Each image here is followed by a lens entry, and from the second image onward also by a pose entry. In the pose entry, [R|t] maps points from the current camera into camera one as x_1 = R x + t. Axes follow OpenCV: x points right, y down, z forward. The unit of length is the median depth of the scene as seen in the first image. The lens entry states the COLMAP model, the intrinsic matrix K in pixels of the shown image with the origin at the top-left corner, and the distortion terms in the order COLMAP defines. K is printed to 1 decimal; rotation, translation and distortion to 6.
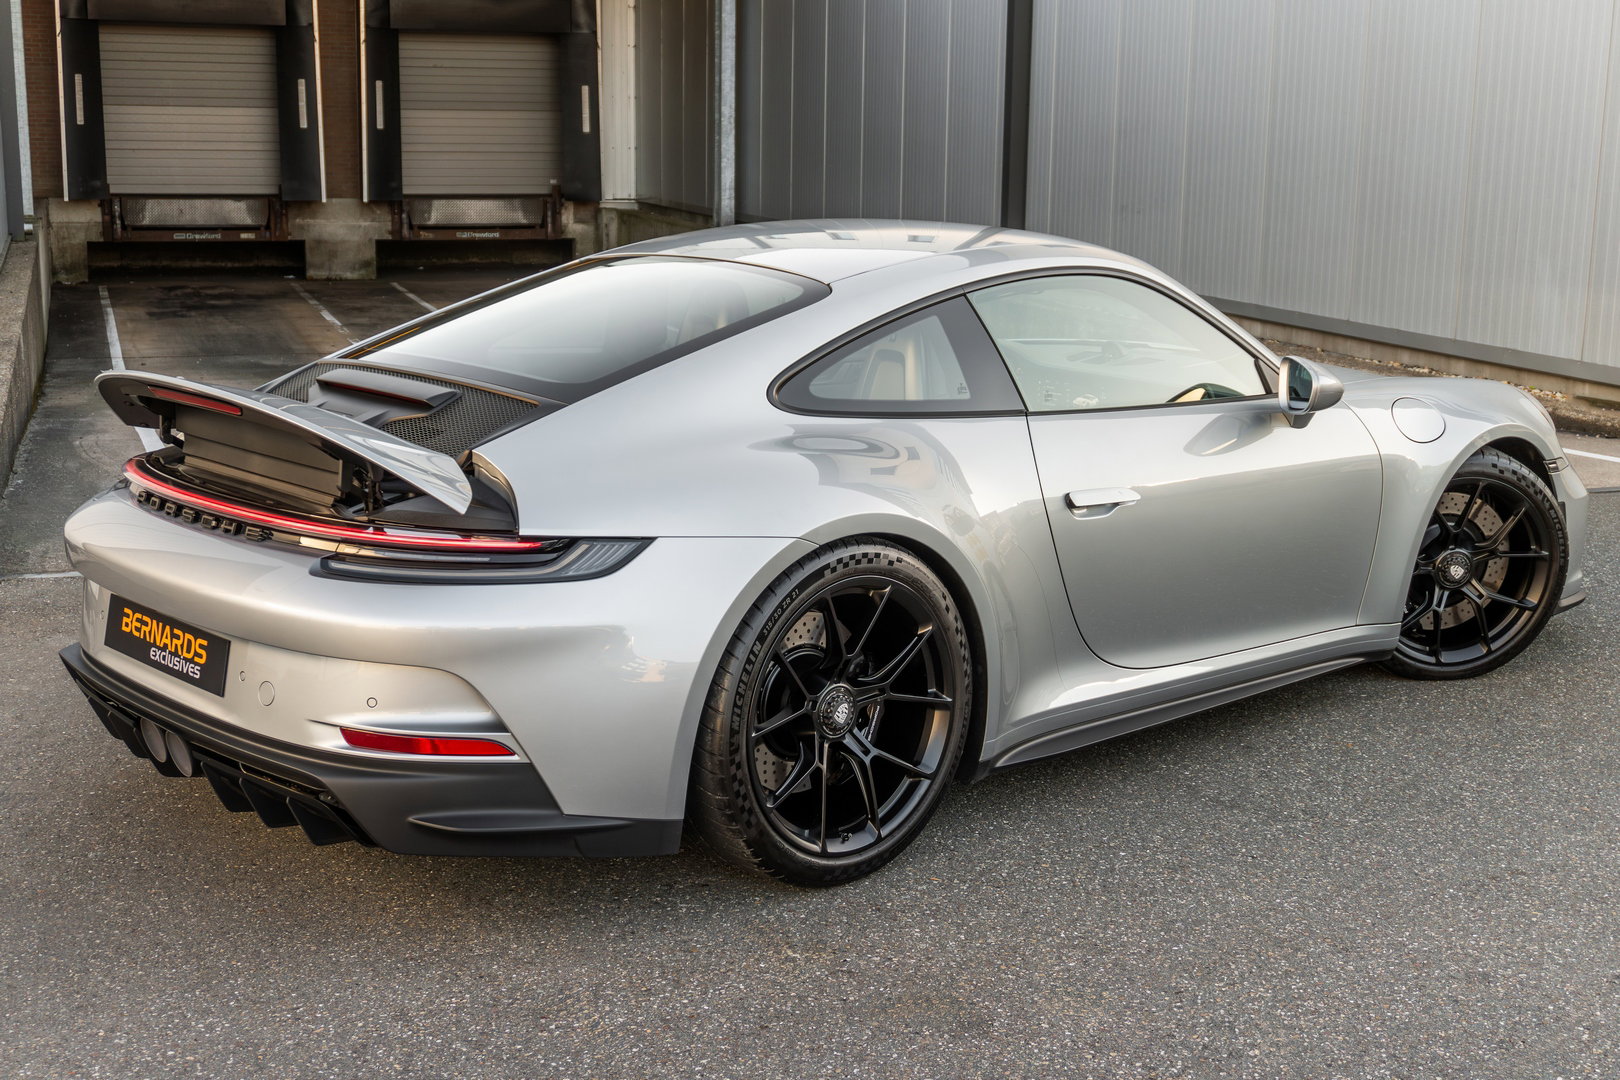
lens RADIAL K [[2060.0, 0, 806.0], [0, 2060.0, 535.8], [0, 0, 1]] dist [0.004954, 0.000000]
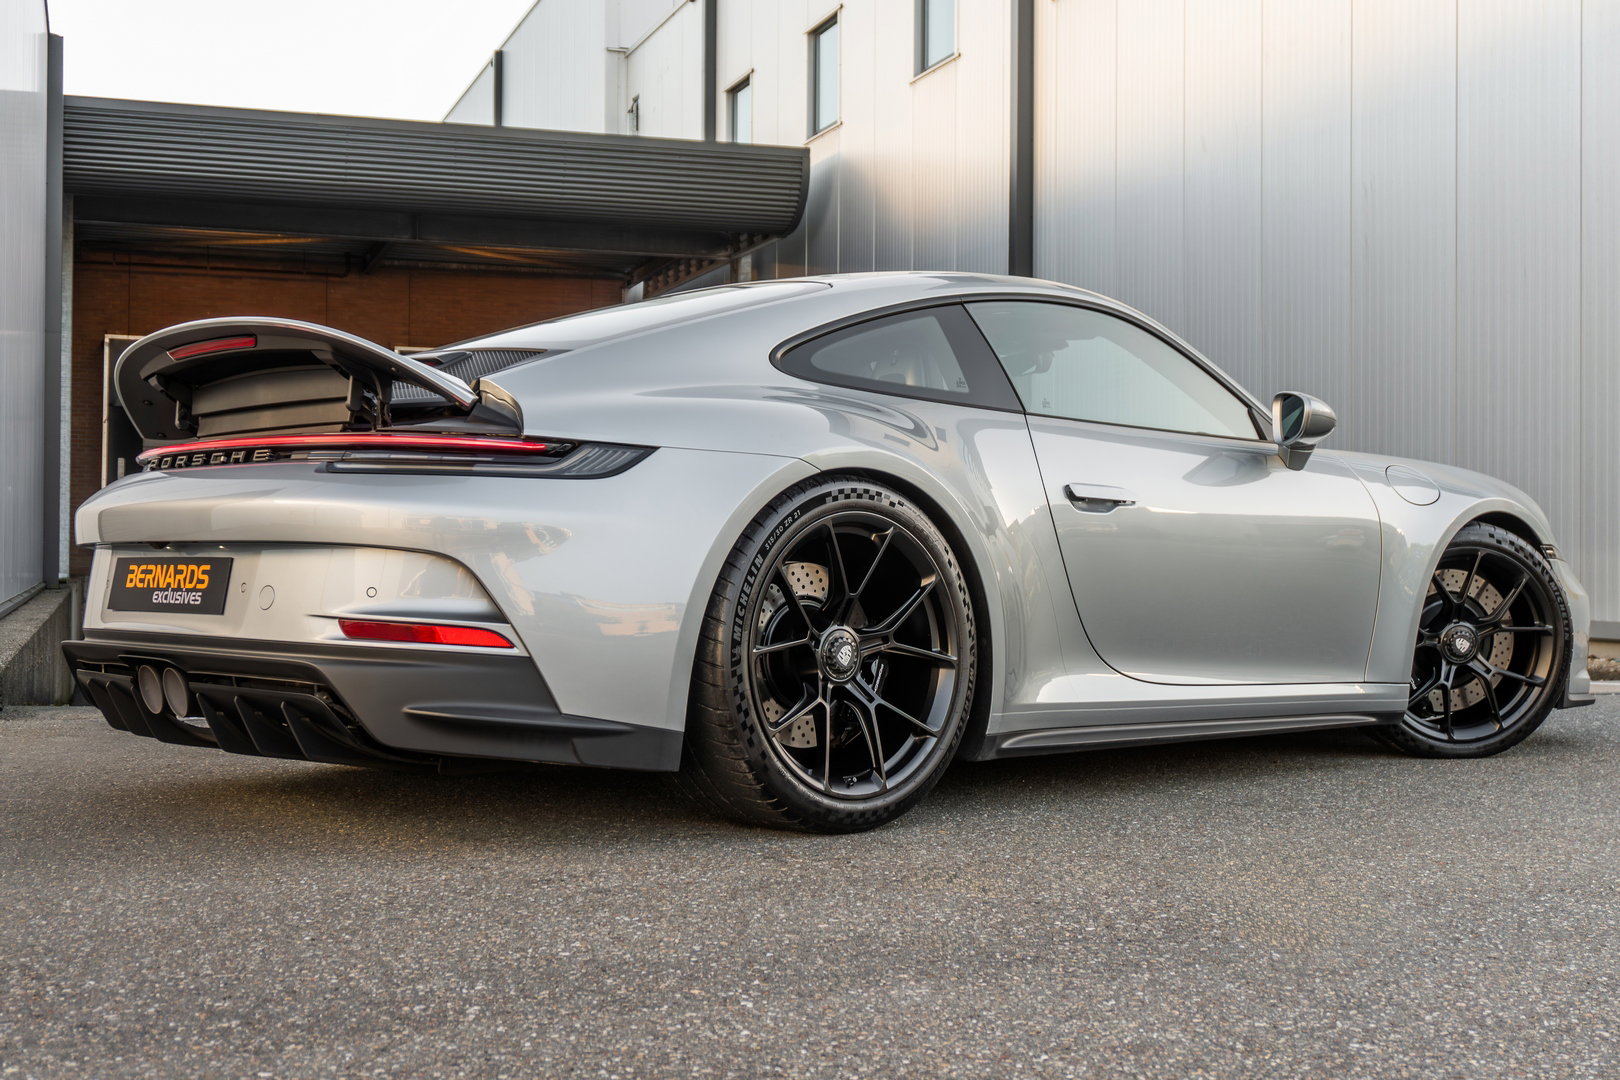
lens RADIAL K [[2027.2, 0, 817.1], [0, 2027.2, 533.7], [0, 0, 1]] dist [0.009825, 0.000000]
pose [[0.999971, -0.007425, -0.001850, 0.006024], [0.006865, 0.977279, -0.211846, 0.234176], [0.003381, 0.211827, 0.977301, 0.032070]]
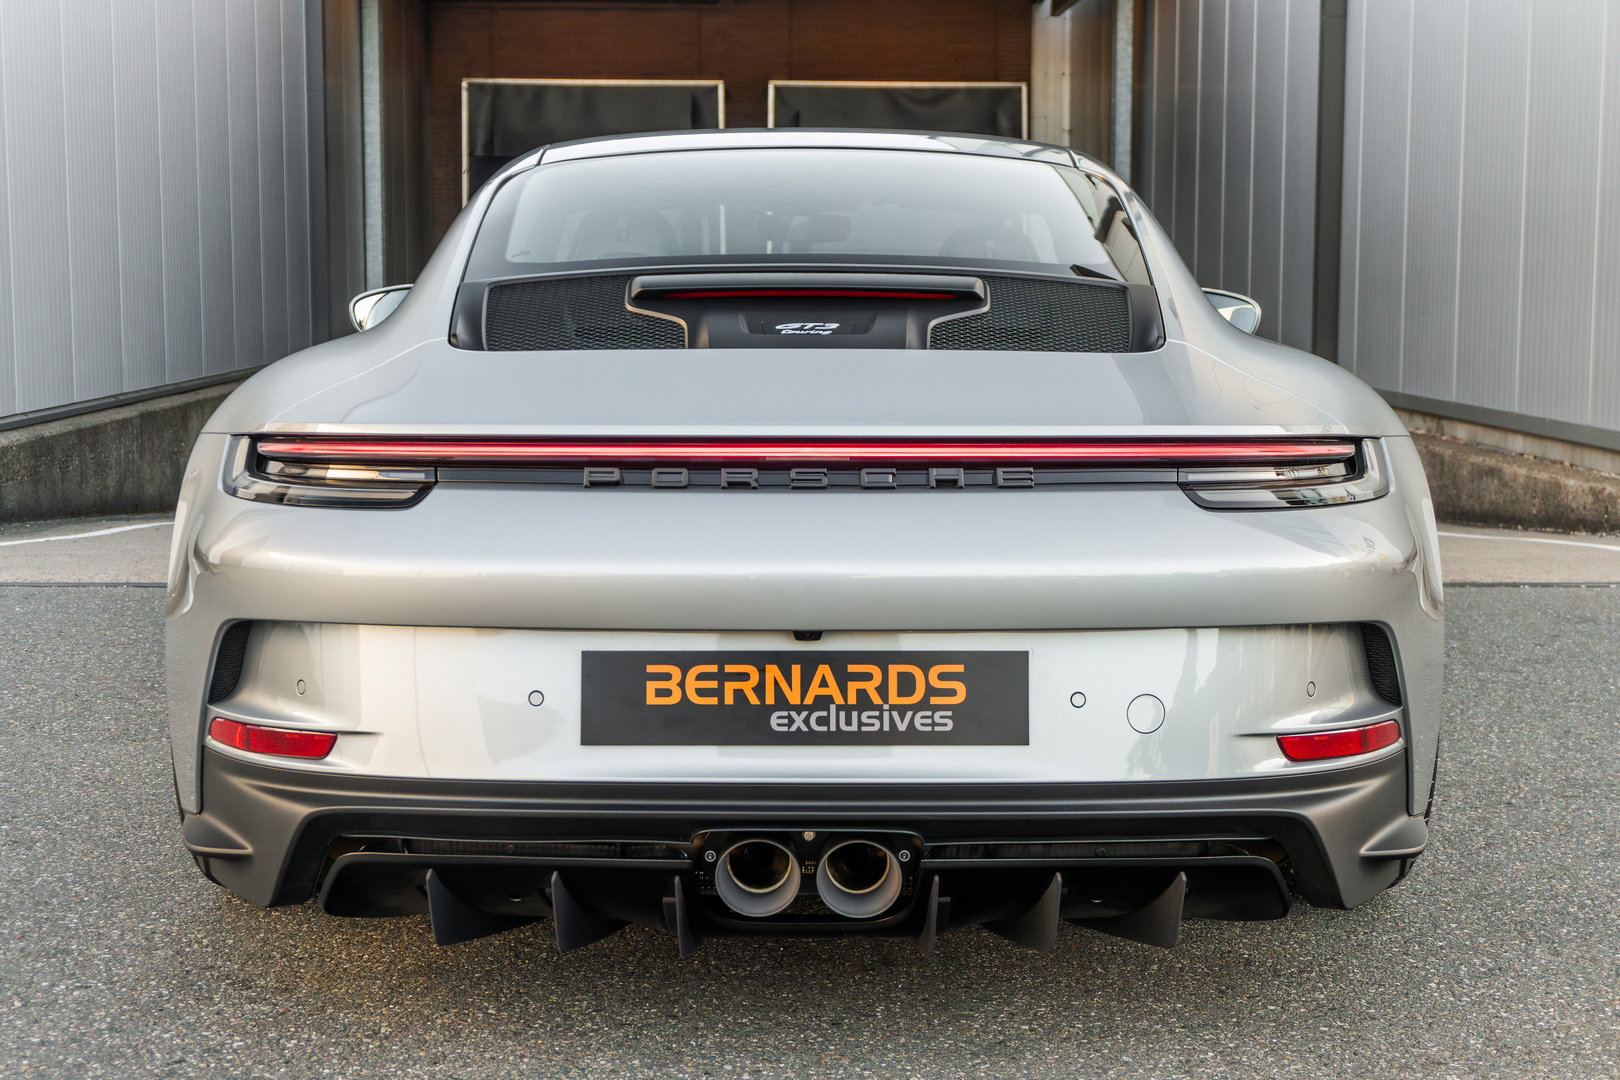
lens RADIAL K [[2240.4, 0, 813.6], [0, 2240.4, 551.9], [0, 0, 1]] dist [0.002327, 0.000000]
pose [[0.666049, -0.094047, 0.739956, -0.760180], [0.153420, 0.988082, -0.012513, 0.018990], [-0.729960, 0.121858, 0.672539, 0.555762]]
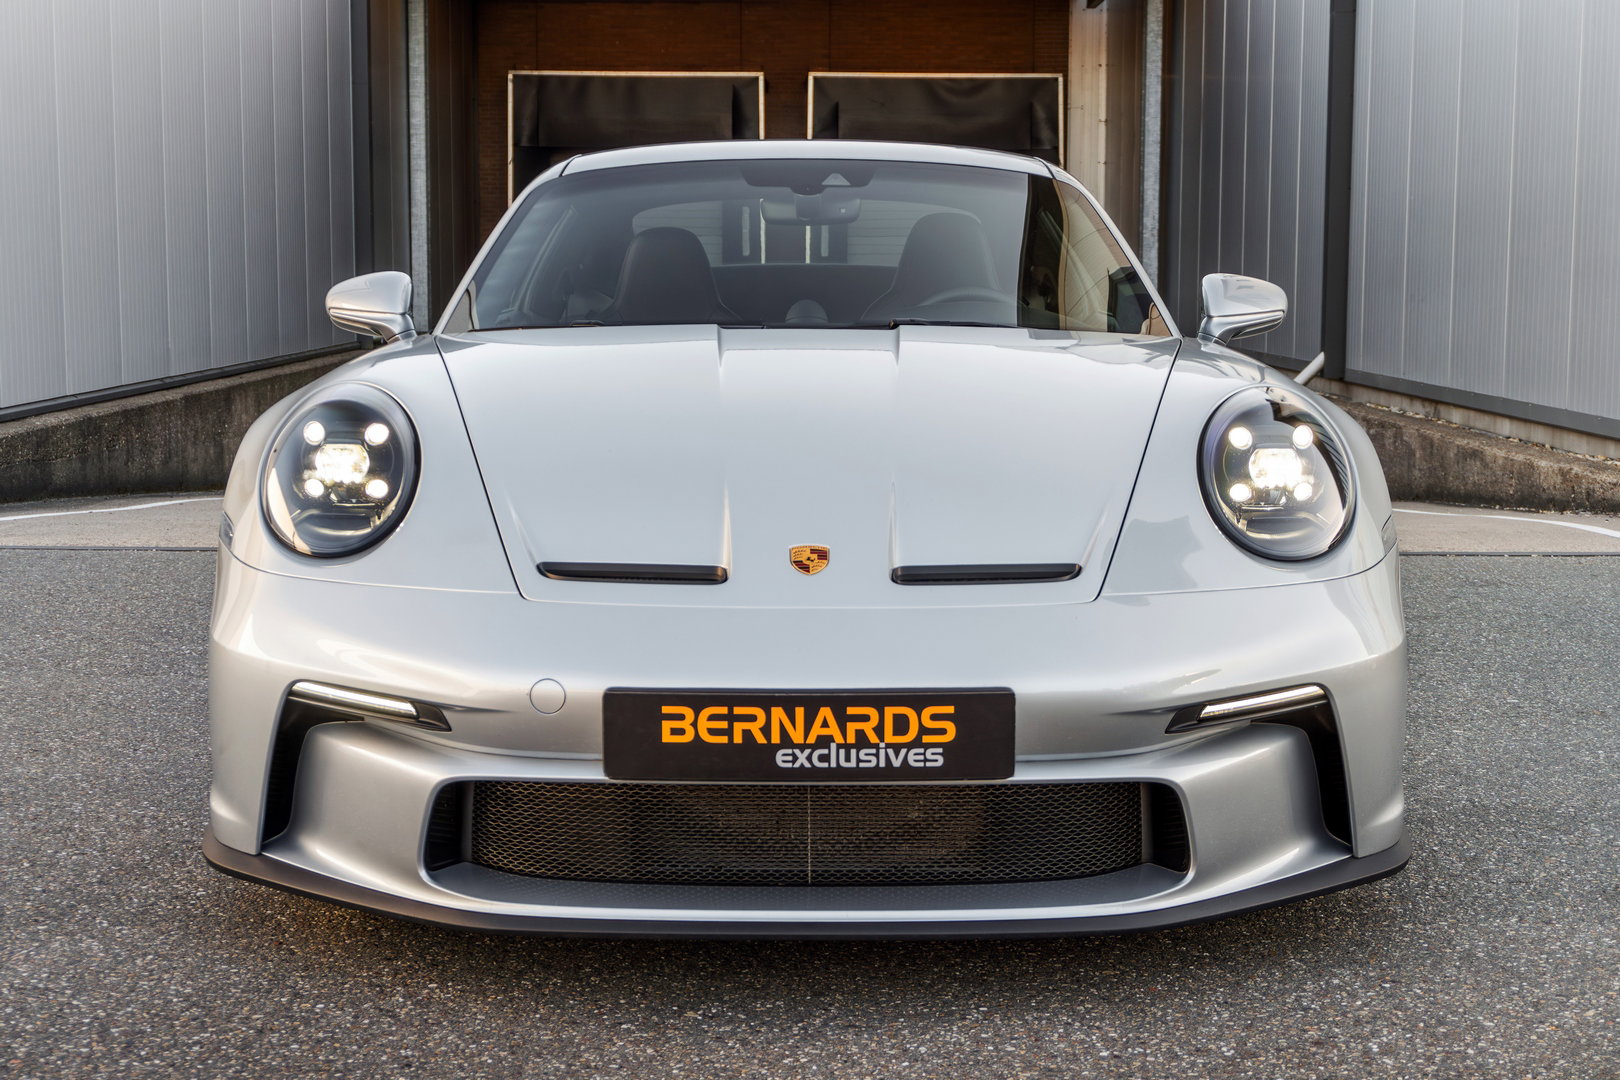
lens RADIAL K [[2243.8, 0, 811.7], [0, 2243.8, 547.6], [0, 0, 1]] dist [-0.006863, 0.000000]
pose [[0.685556, -0.094055, 0.721919, -0.821490], [0.149467, 0.988680, -0.013129, 0.048271], [-0.712511, 0.116904, 0.691853, 0.406020]]
